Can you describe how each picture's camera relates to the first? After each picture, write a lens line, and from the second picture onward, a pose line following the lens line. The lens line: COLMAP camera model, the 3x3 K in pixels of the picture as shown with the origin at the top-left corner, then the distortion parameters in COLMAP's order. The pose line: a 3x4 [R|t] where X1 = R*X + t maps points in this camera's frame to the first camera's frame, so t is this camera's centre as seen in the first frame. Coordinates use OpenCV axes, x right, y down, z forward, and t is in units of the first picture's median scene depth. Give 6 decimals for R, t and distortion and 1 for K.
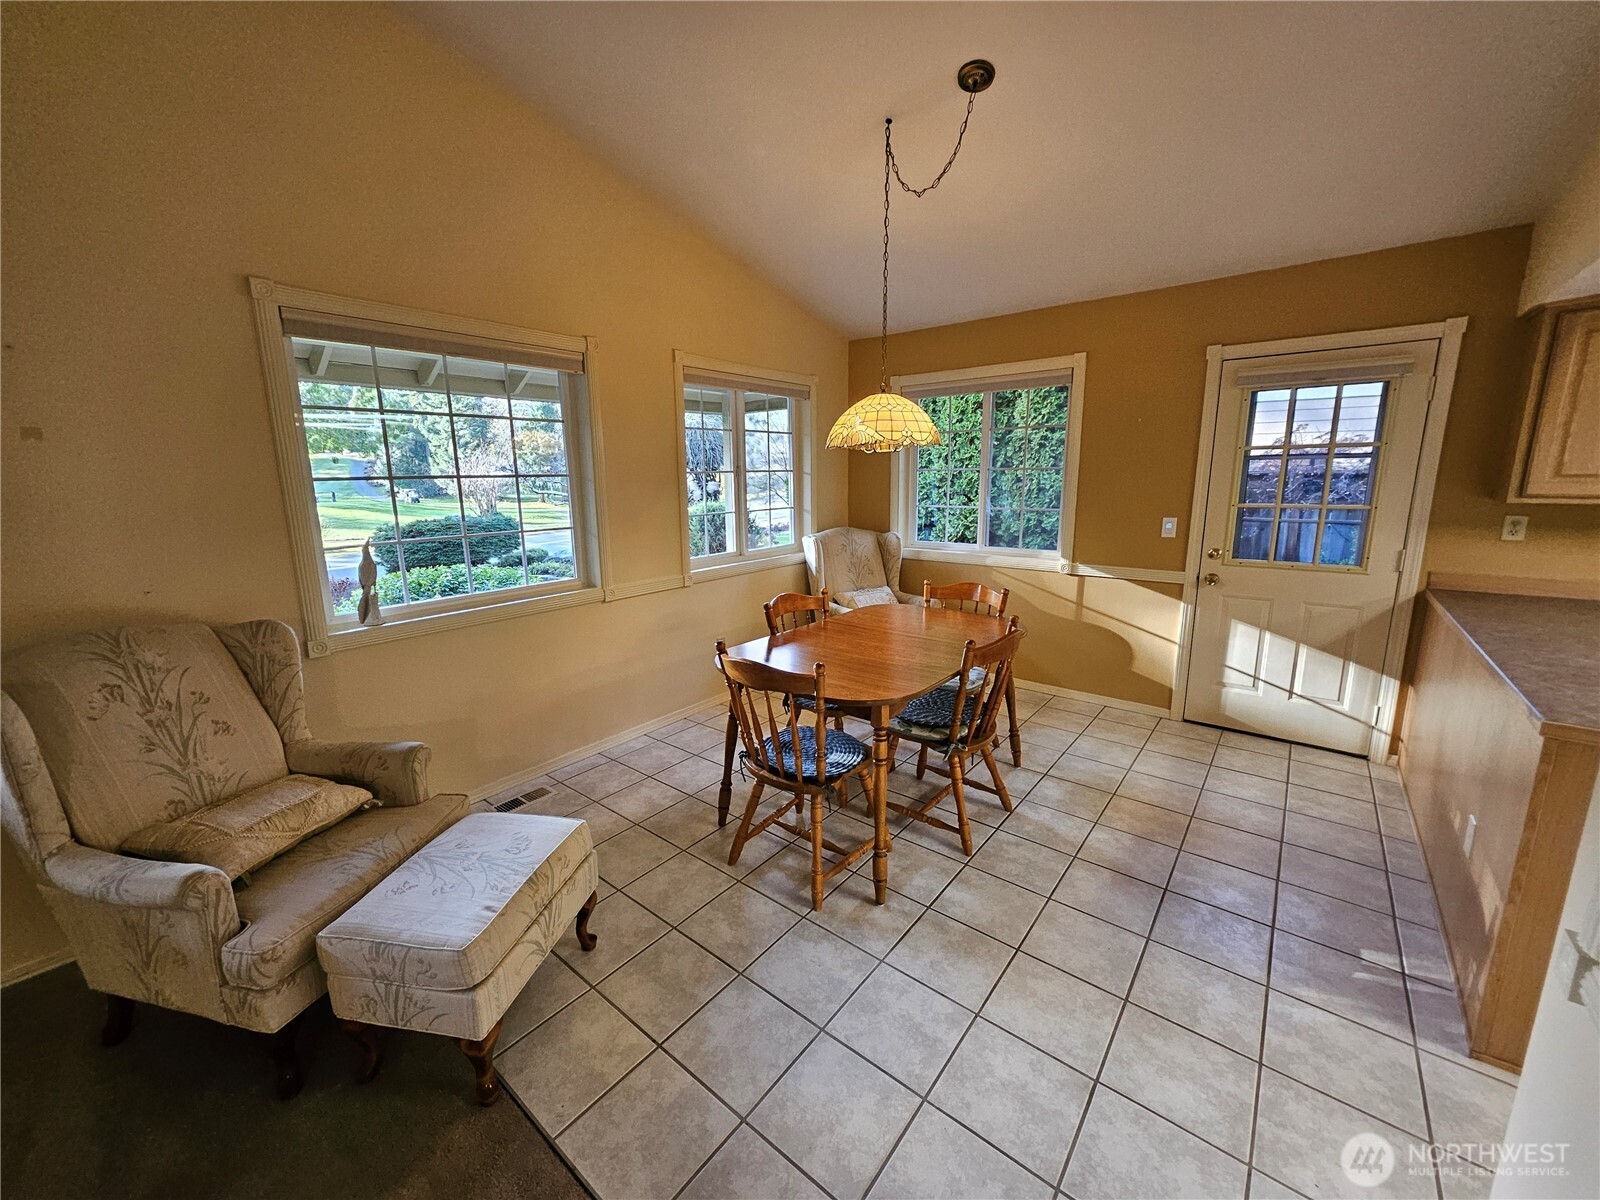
lens RADIAL K [[624.3, 0, 795.6], [0, 624.3, 594.4], [0, 0, 1]] dist [0.002634, 0.000124]
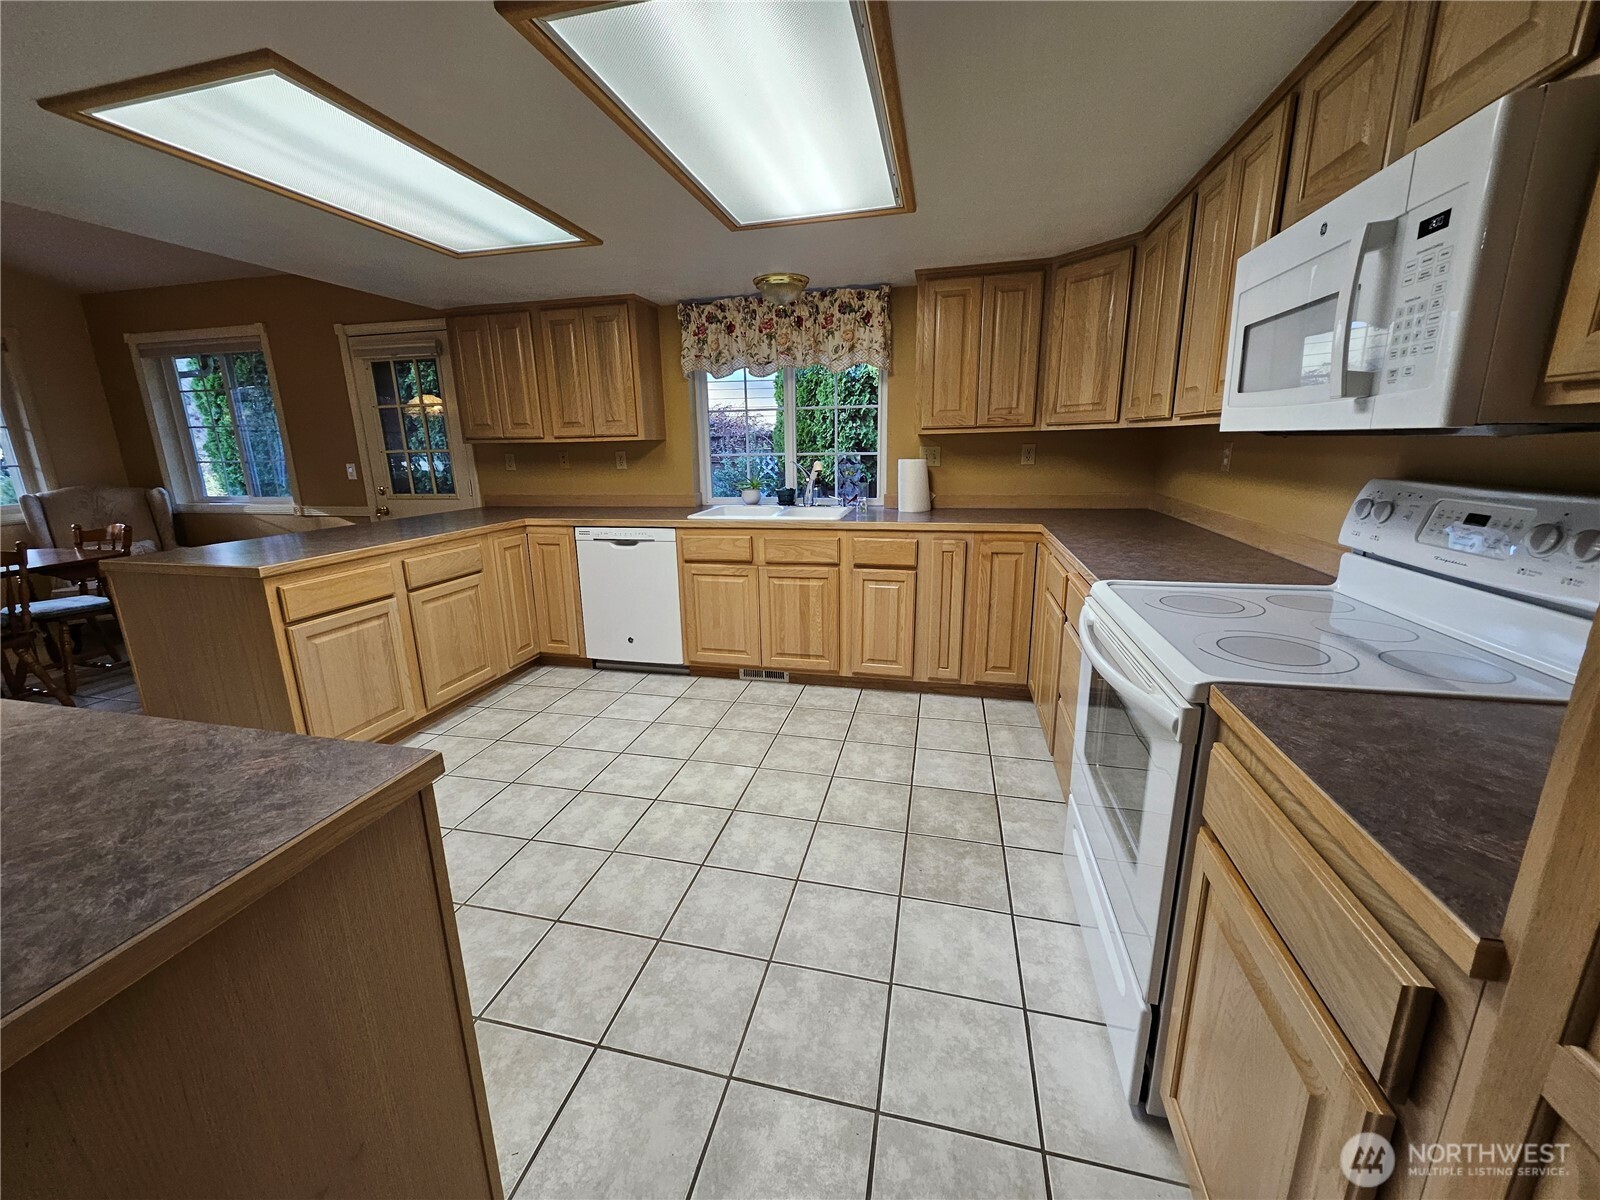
lens RADIAL K [[624.3, 0, 795.6], [0, 624.3, 594.4], [0, 0, 1]] dist [0.002634, 0.000124]
pose [[0.901929, -0.111414, 0.417265, 0.967054], [0.090672, 0.993468, 0.069277, 0.147958], [-0.422258, -0.024649, 0.906140, -0.577874]]
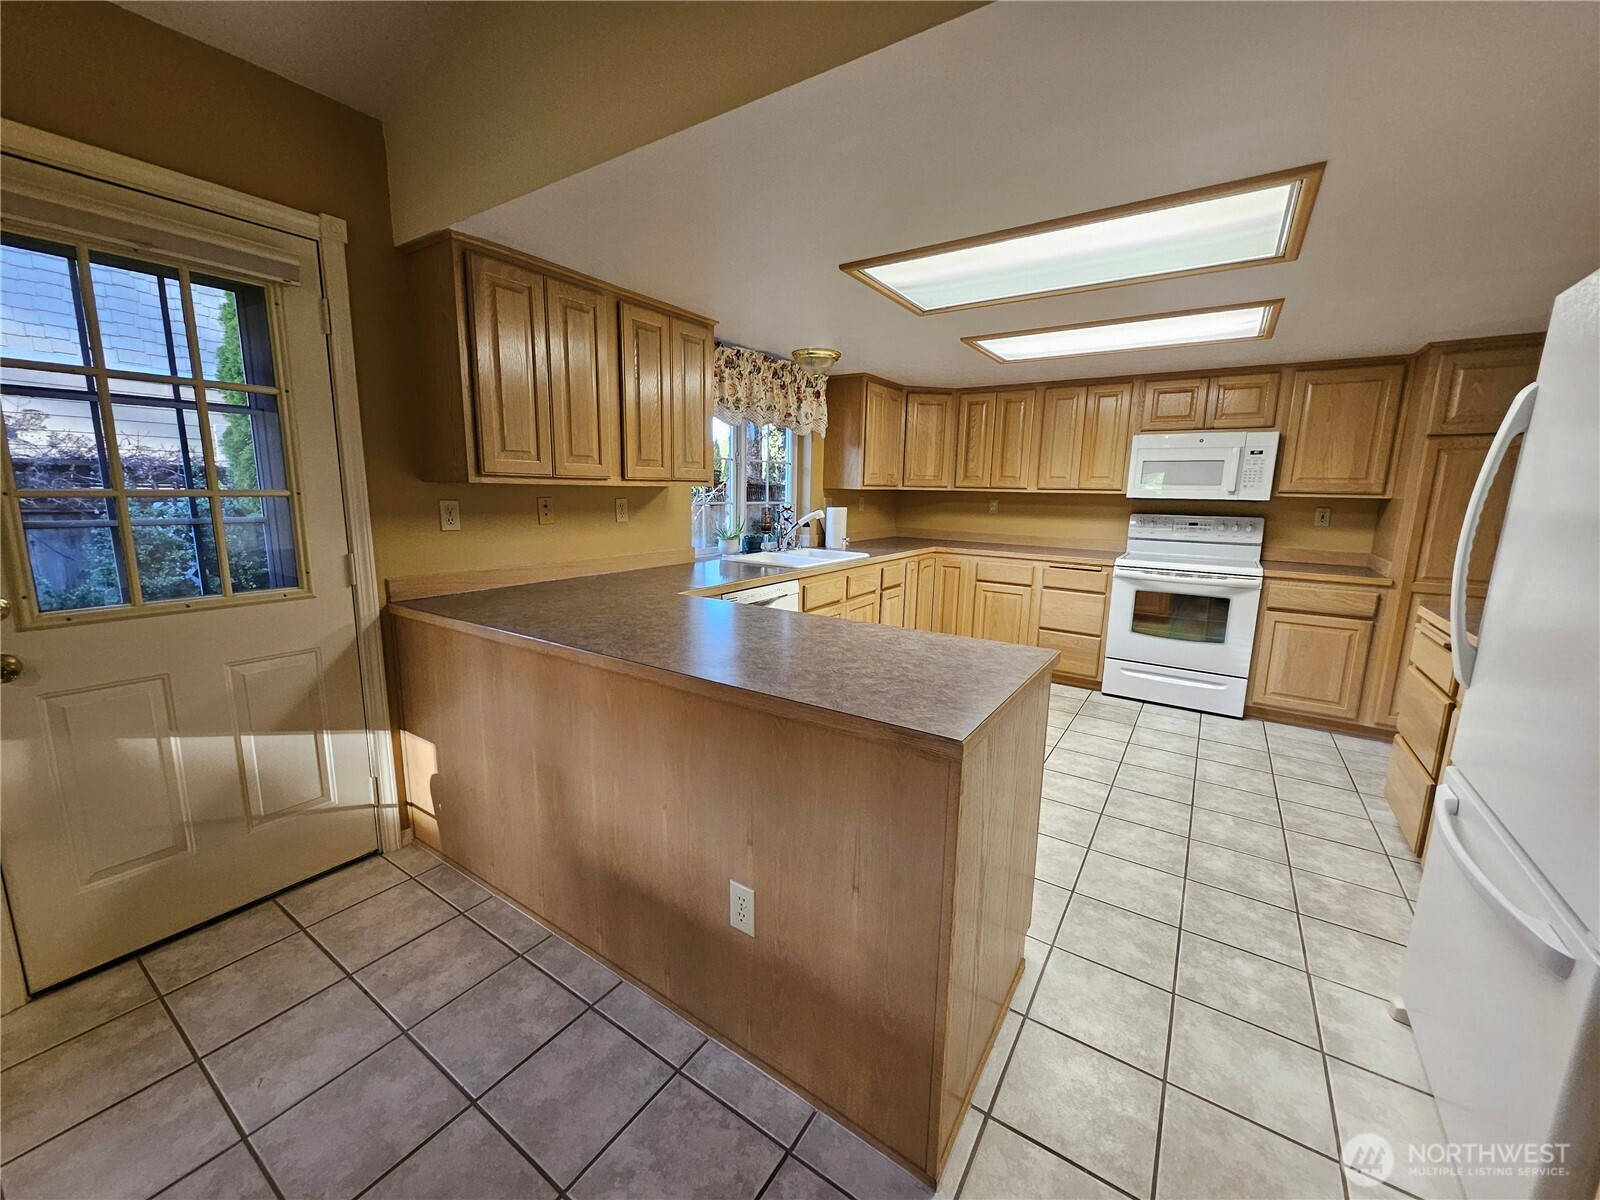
lens RADIAL K [[624.3, 0, 795.6], [0, 624.3, 594.4], [0, 0, 1]] dist [0.002634, 0.000124]
pose [[-0.093915, -0.158513, 0.982880, 0.231530], [0.167452, 0.970664, 0.172543, -0.061866], [-0.981397, 0.180789, -0.064616, 0.546154]]
